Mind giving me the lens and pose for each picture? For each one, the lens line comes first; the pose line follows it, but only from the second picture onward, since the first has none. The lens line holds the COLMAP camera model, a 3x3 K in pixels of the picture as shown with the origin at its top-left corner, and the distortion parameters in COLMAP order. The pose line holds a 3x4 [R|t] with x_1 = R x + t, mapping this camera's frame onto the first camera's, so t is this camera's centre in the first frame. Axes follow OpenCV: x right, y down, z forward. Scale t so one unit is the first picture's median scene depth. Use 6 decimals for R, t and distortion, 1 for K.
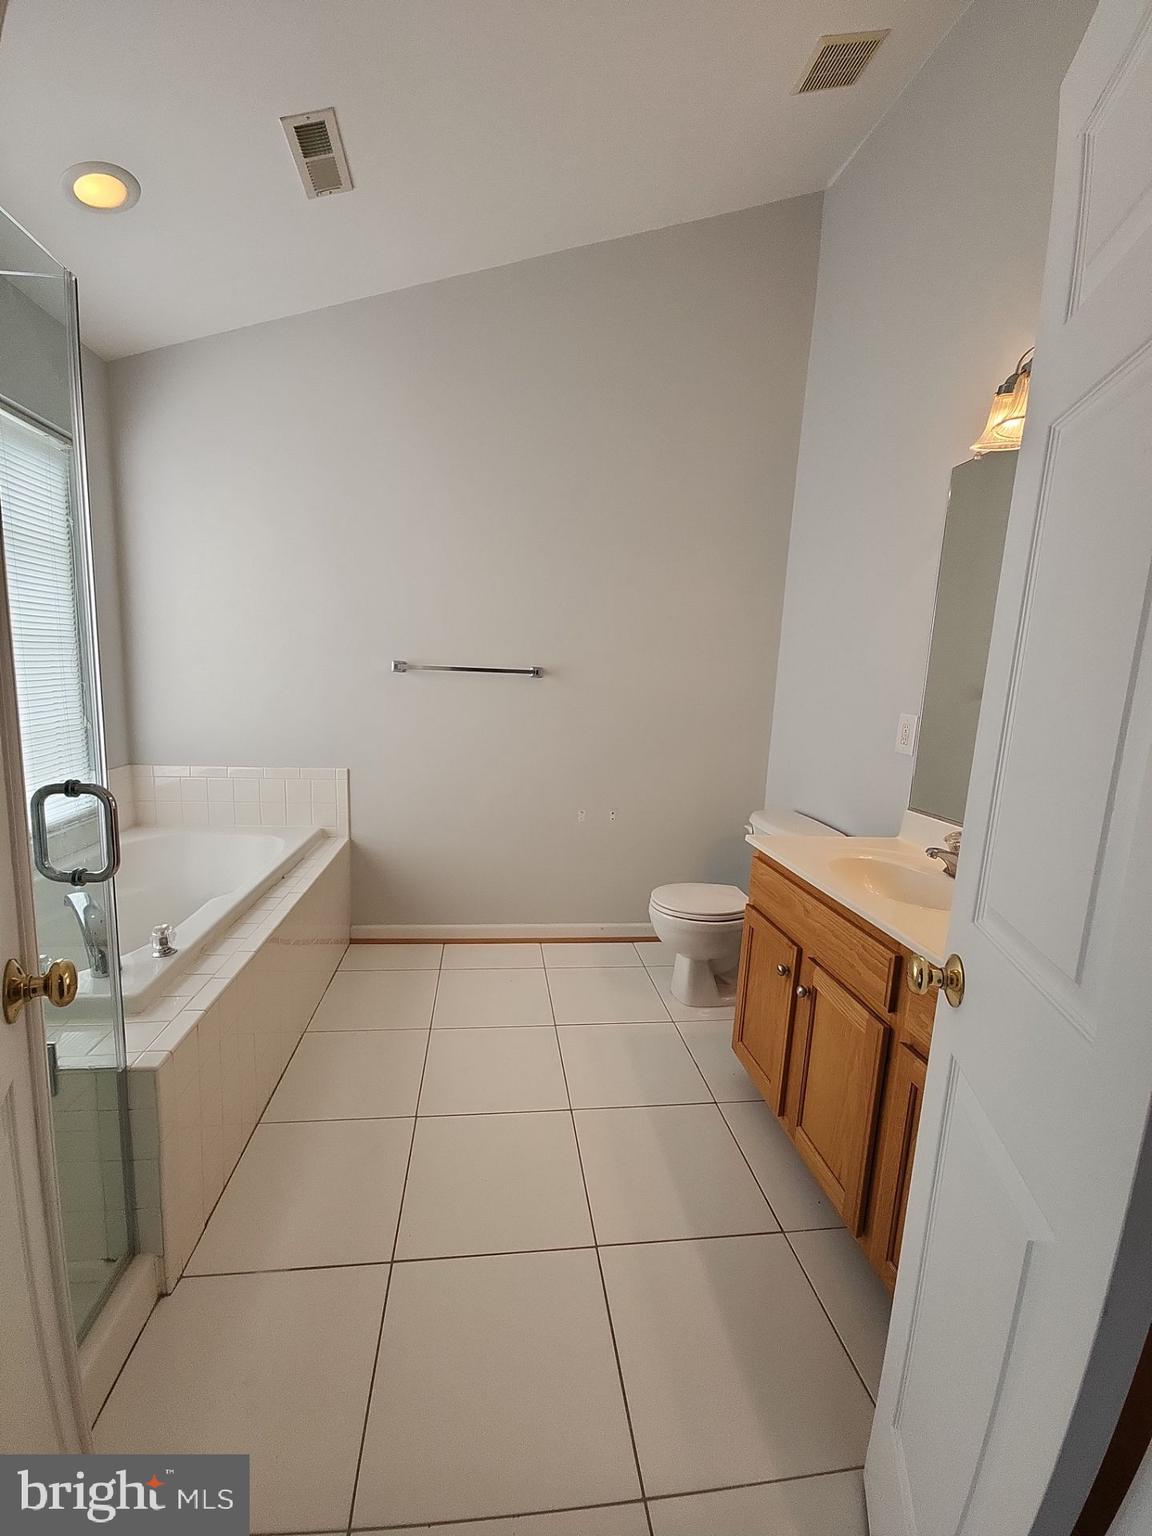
lens RADIAL K [[633.6, 0, 576.0], [0, 633.6, 768.0], [0, 0, 1]] dist [-0.000529, 0.000302]
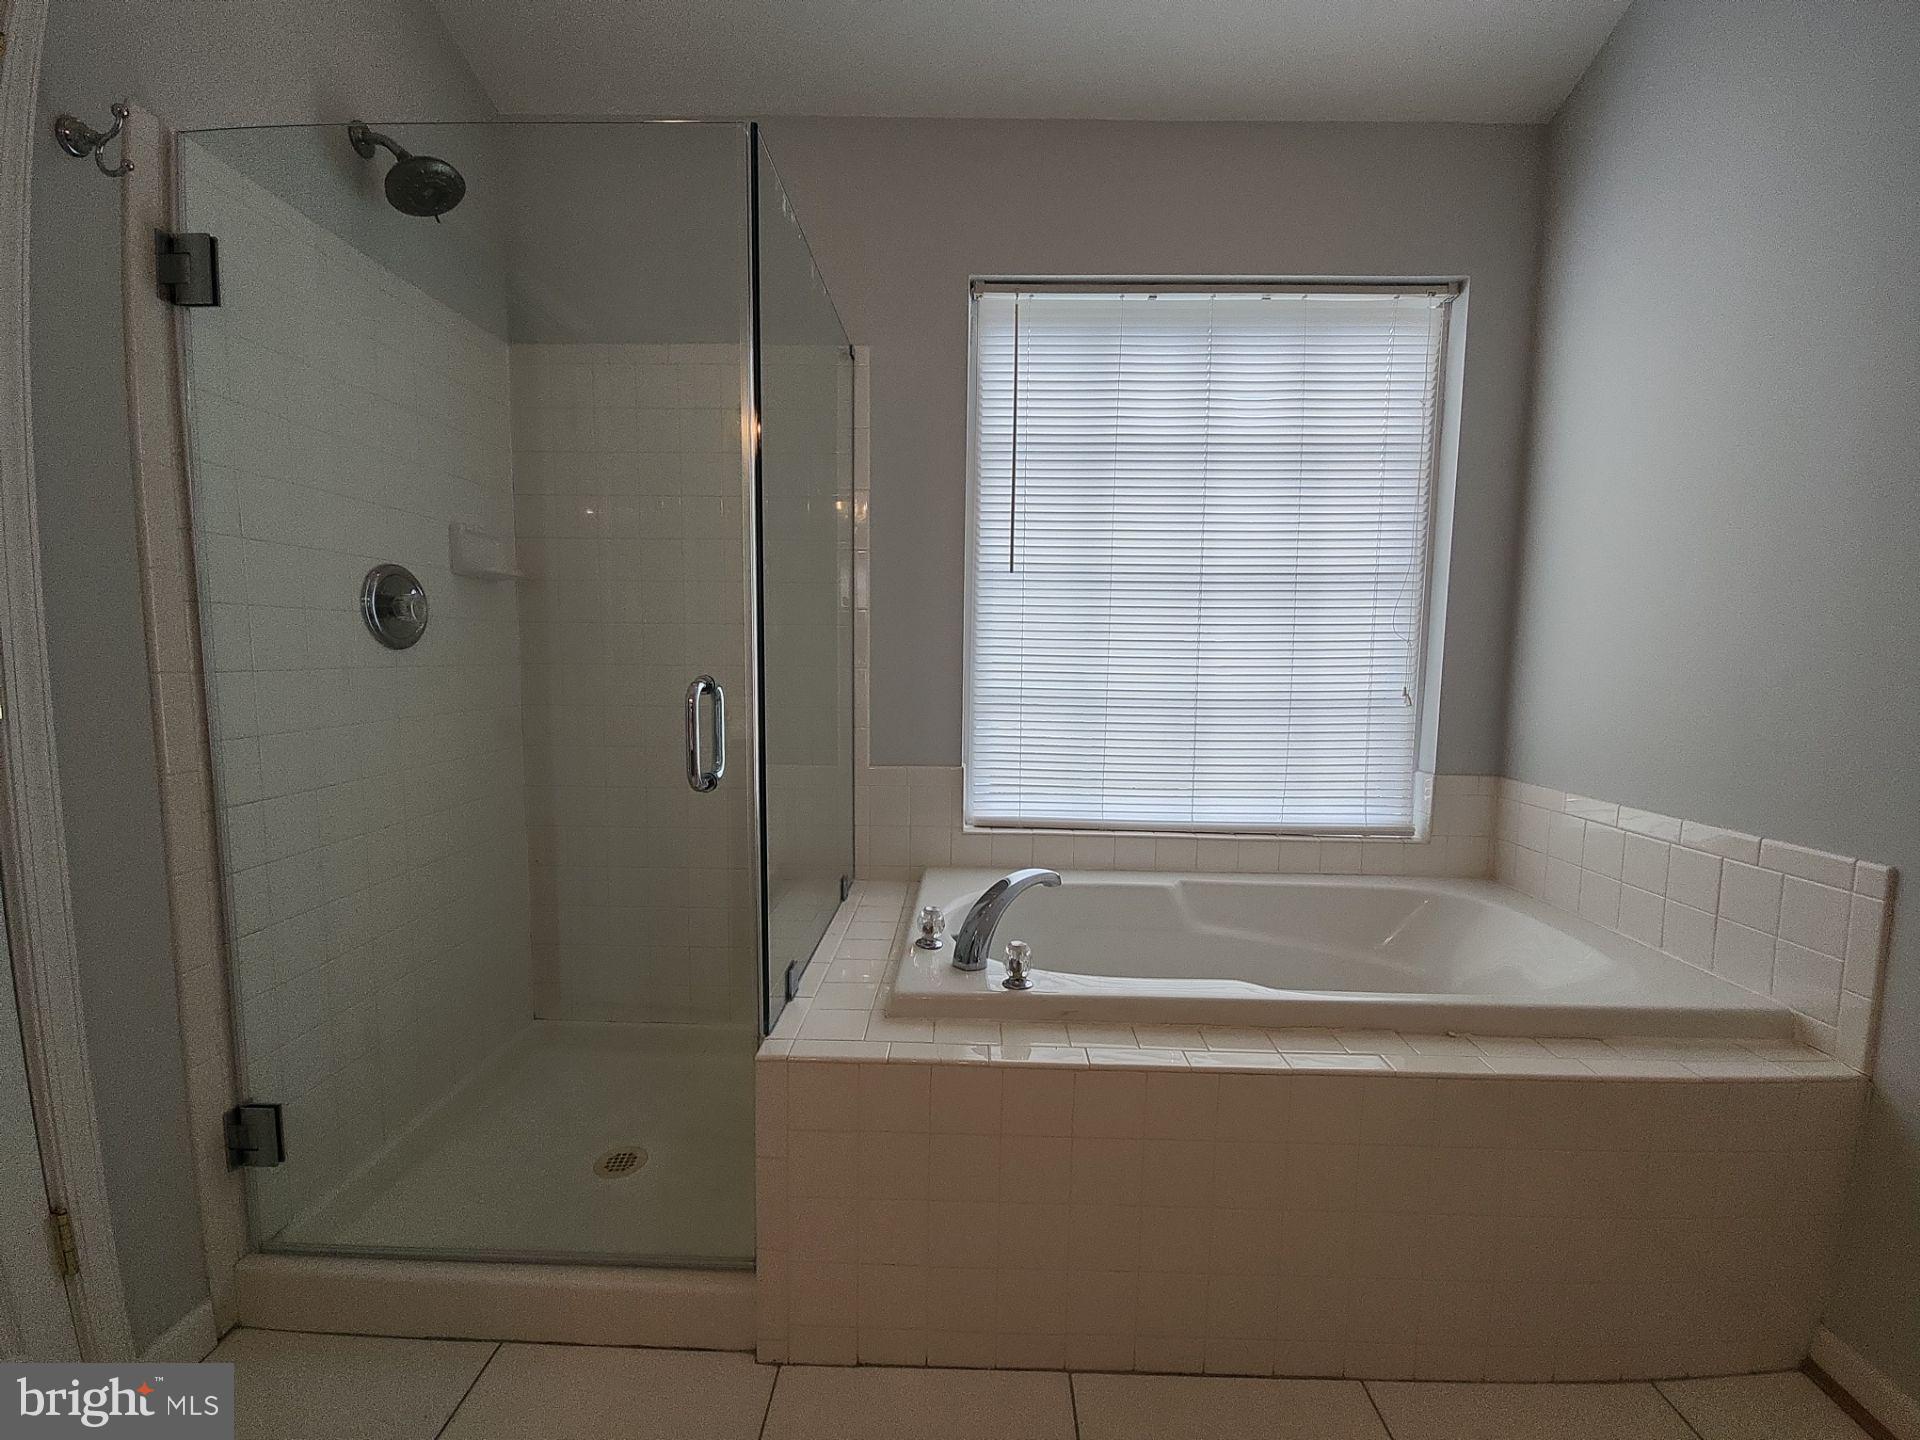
lens RADIAL K [[779.3, 0, 959.2], [0, 779.3, 720.2], [0, 0, 1]] dist [0.001664, -0.000226]
pose [[-0.142992, 0.041822, -0.988840, 0.157393], [-0.158646, 0.985219, 0.064610, -0.031591], [0.976926, 0.166114, -0.134244, 0.821396]]
